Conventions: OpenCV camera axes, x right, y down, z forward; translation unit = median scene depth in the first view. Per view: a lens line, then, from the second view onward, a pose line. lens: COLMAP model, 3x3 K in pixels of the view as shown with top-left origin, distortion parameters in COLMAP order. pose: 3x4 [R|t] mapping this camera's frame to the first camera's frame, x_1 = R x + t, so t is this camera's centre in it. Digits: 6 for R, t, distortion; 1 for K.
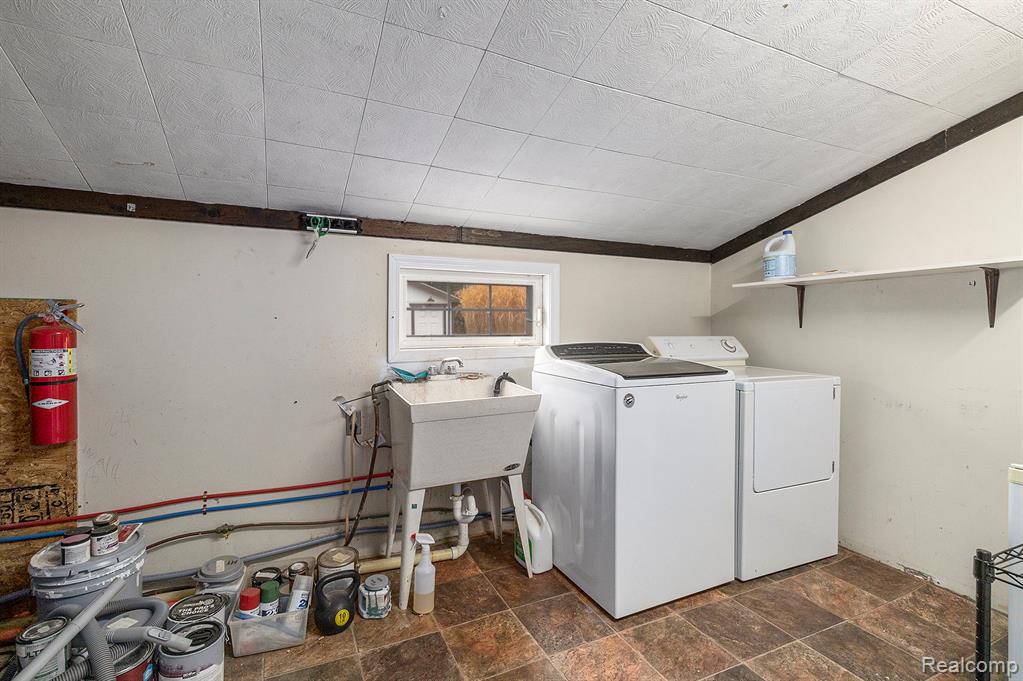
lens RADIAL K [[474.3, 0, 511.0], [0, 474.3, 338.9], [0, 0, 1]] dist [0.007443, -0.000839]
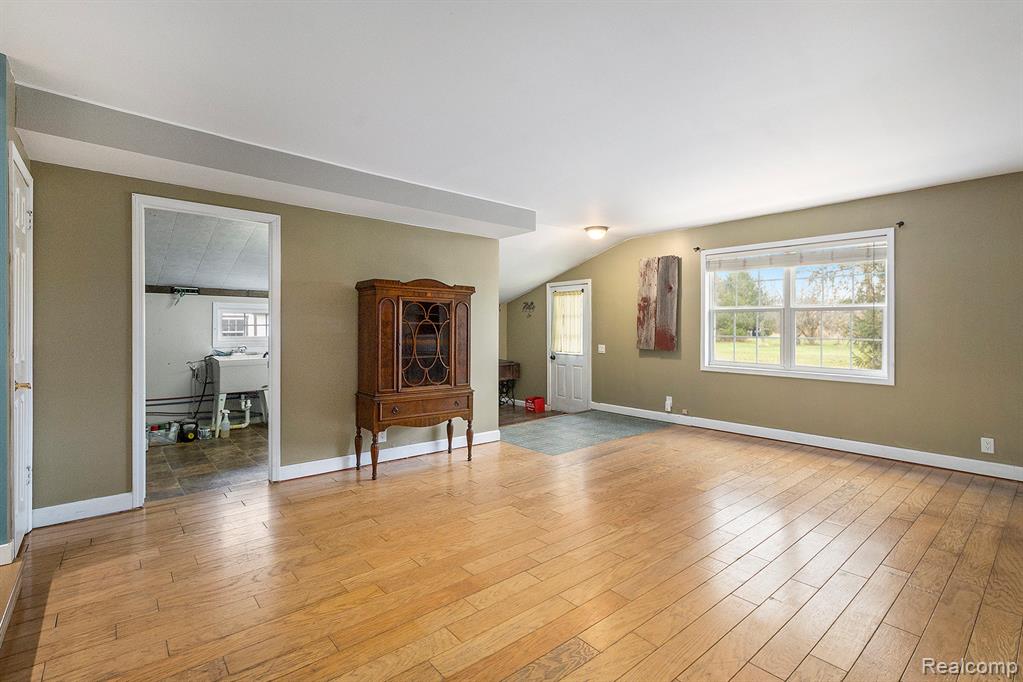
lens RADIAL K [[474.3, 0, 510.3], [0, 474.3, 332.9], [0, 0, 1]] dist [0.007443, -0.000839]
pose [[0.964918, -0.002515, 0.262540, 0.590294], [0.008104, 0.999763, -0.020206, 0.037551], [-0.262427, 0.021625, 0.964709, -1.799391]]
